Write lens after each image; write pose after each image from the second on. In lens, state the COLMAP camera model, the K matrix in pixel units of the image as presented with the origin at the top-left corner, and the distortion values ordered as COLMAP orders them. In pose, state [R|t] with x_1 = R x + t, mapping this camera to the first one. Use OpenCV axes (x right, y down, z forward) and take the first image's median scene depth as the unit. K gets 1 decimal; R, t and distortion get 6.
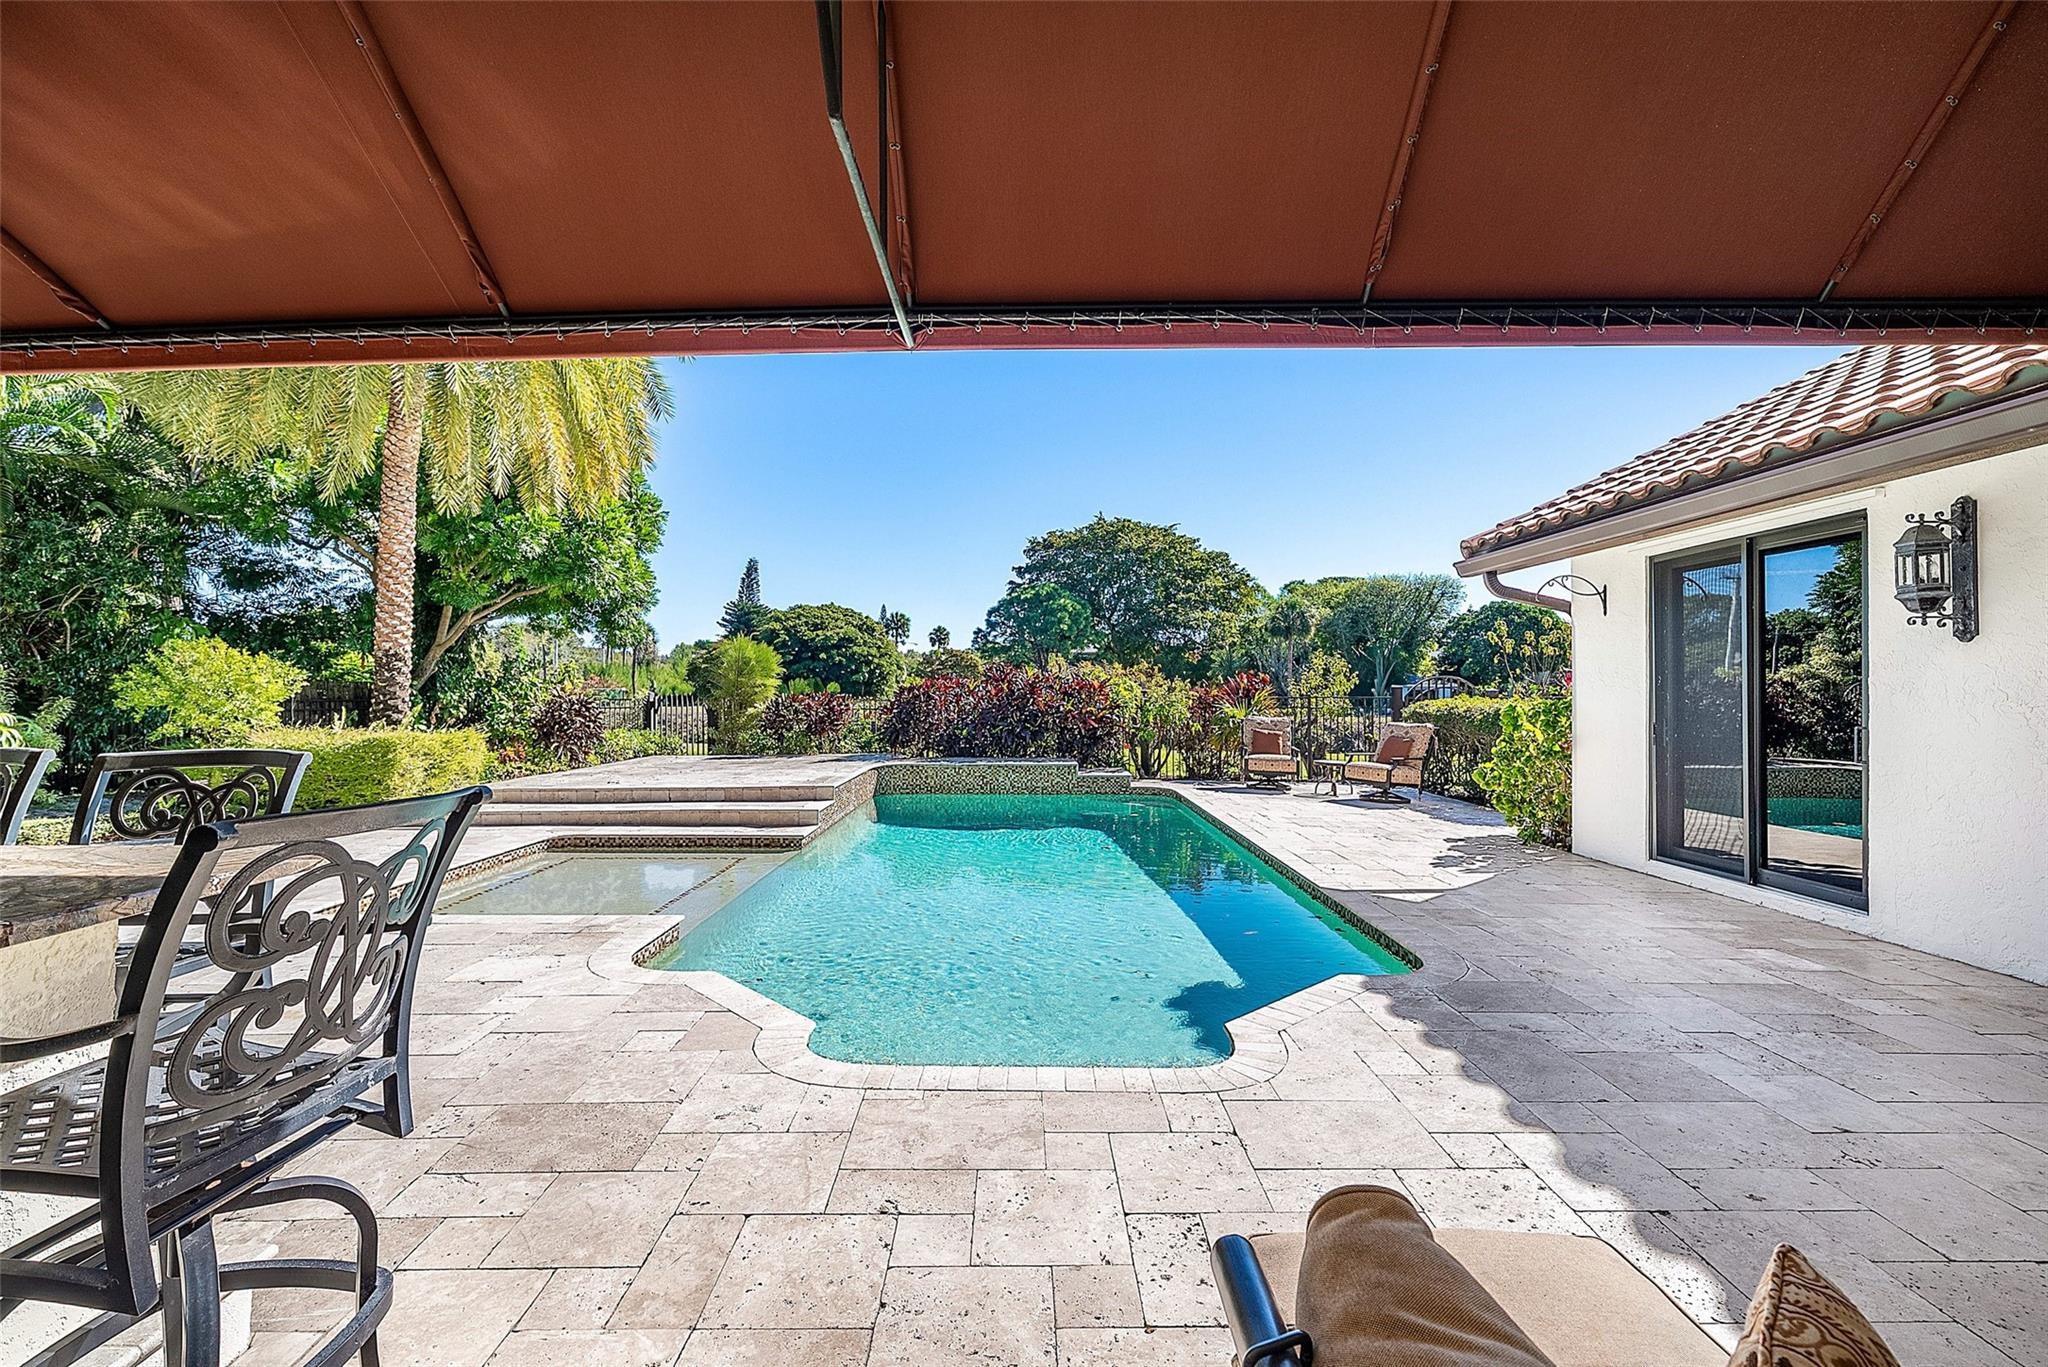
lens RADIAL K [[883.8, 0, 1022.7], [0, 883.8, 684.9], [0, 0, 1]] dist [-0.001875, 0.000563]
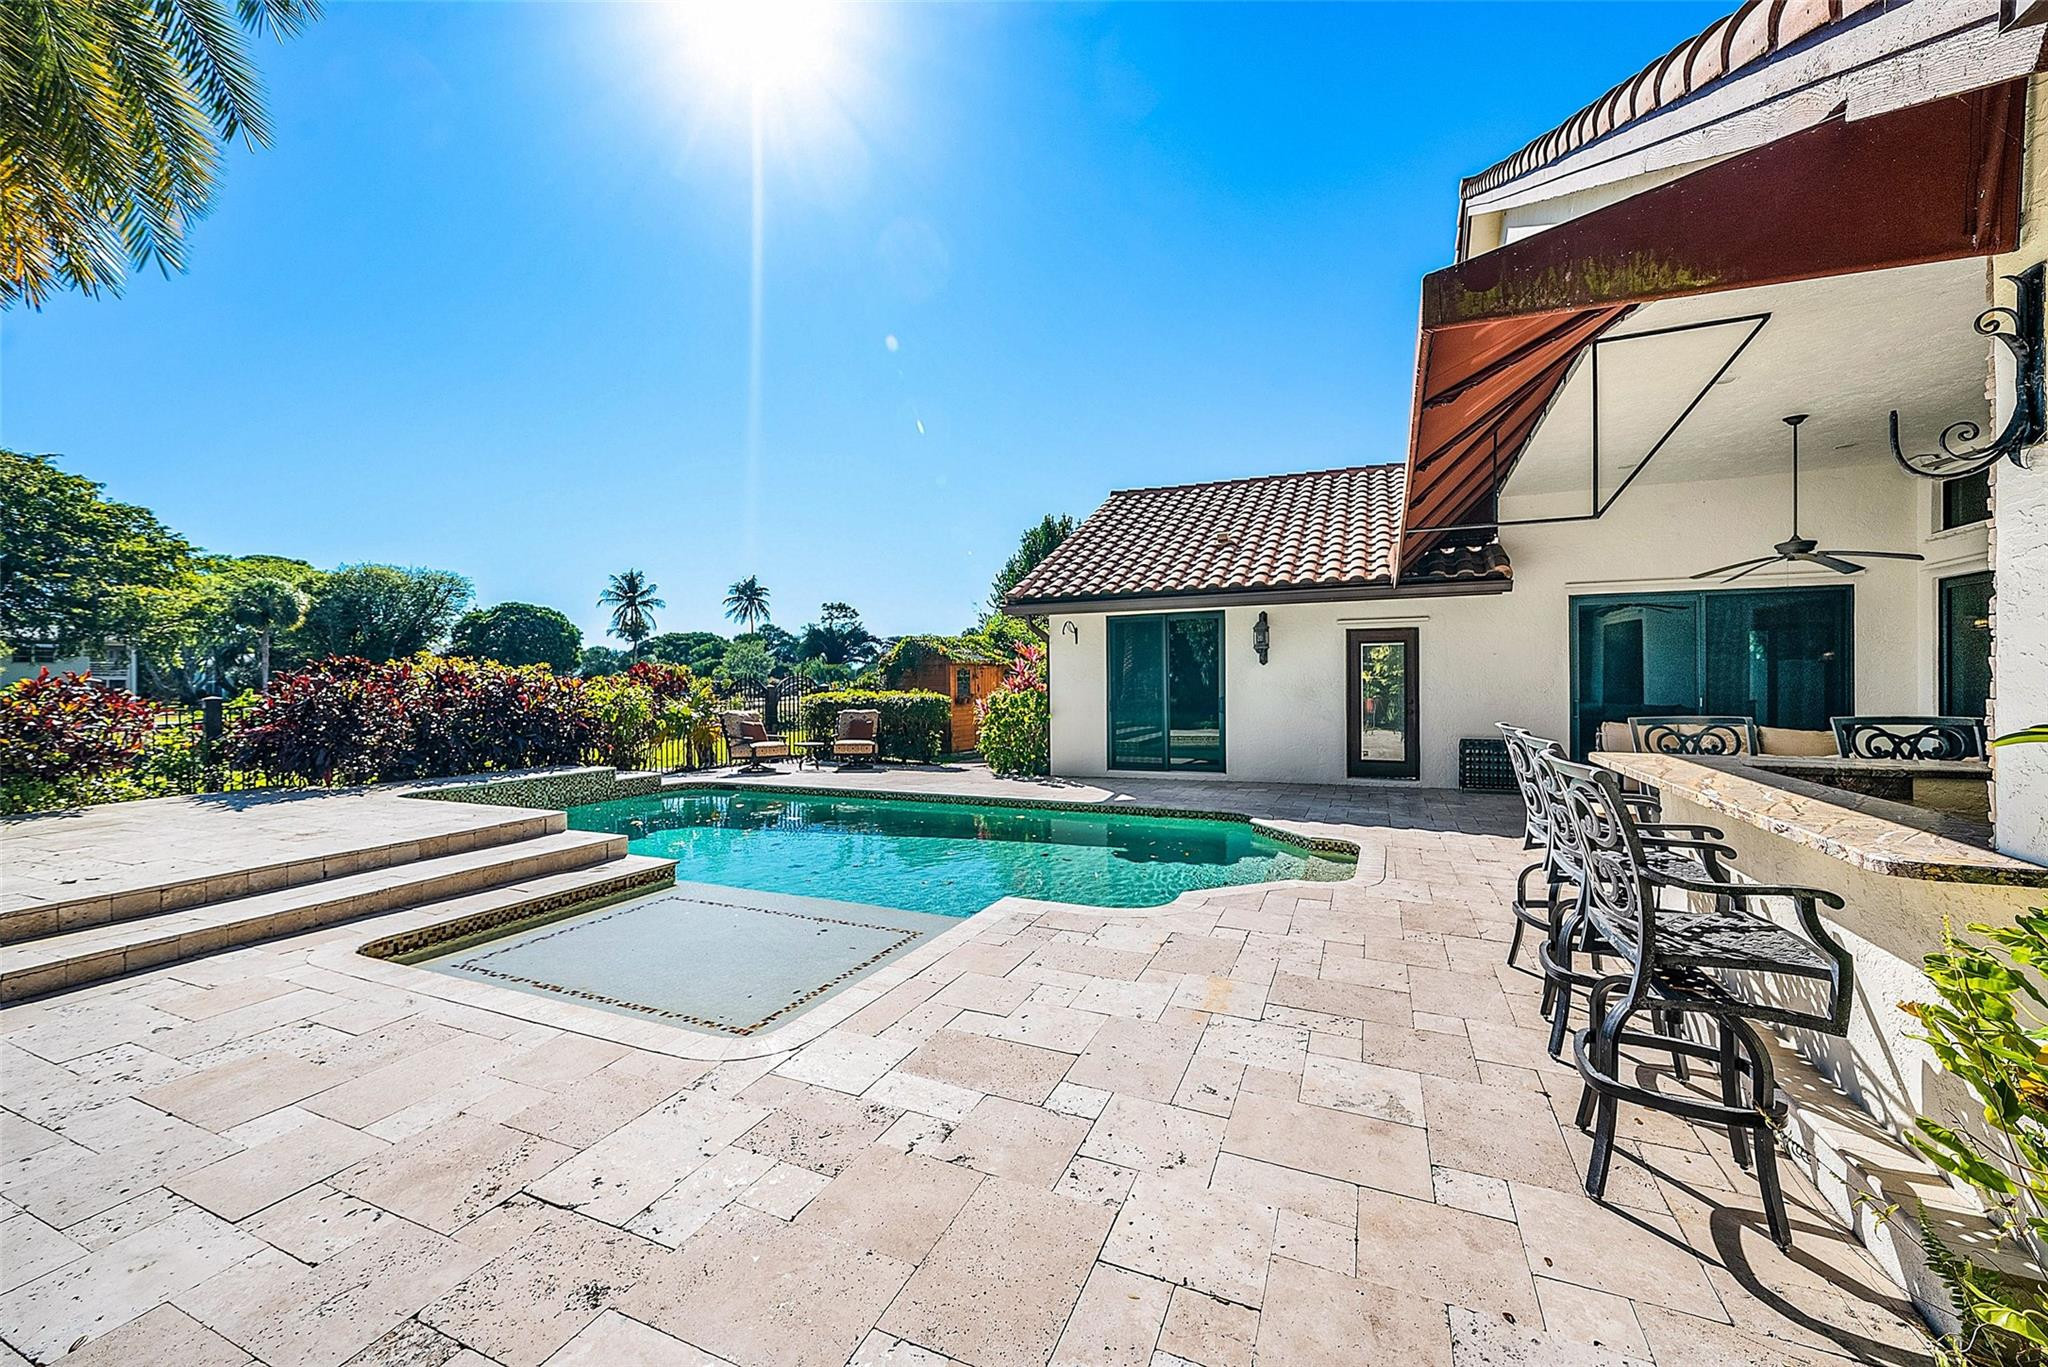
lens RADIAL K [[797.6, 0, 1019.8], [0, 797.6, 676.6], [0, 0, 1]] dist [-0.000488, 0.000010]
pose [[0.407666, -0.002122, 0.913129, -0.471514], [0.005781, 0.999983, -0.000257, -0.006314], [-0.913113, 0.005383, 0.407671, 0.208592]]
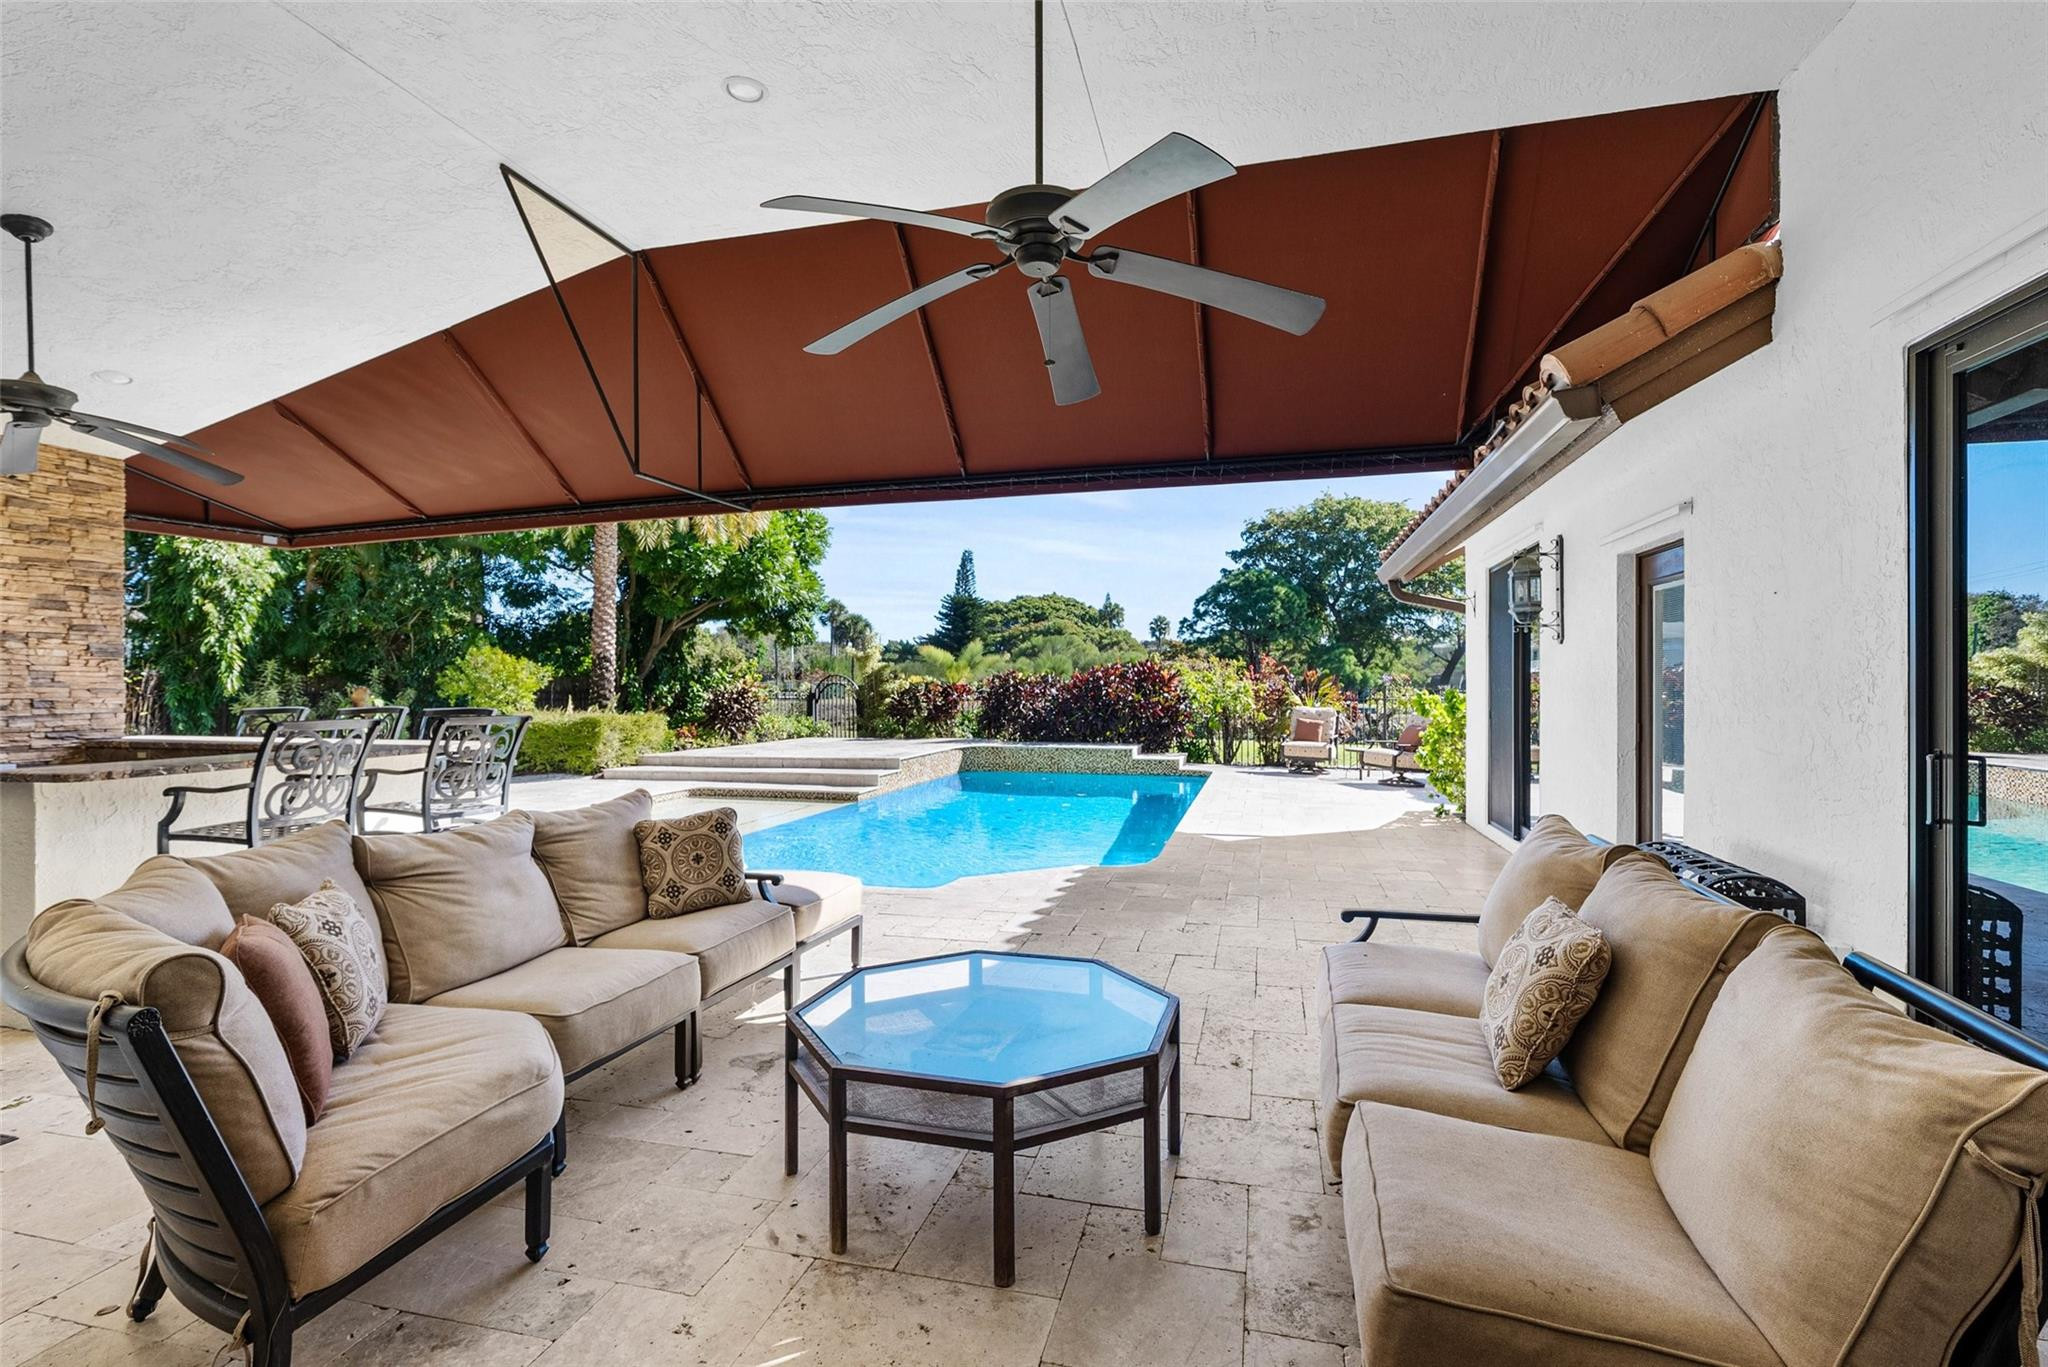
lens RADIAL K [[950.5, 0, 1019.5], [0, 950.5, 678.4], [0, 0, 1]] dist [-0.004353, -0.000300]
pose [[0.967416, -0.002508, -0.253178, 0.196095], [0.002668, 0.999996, 0.000286, -0.000086], [0.253177, -0.000952, 0.967420, -0.181119]]
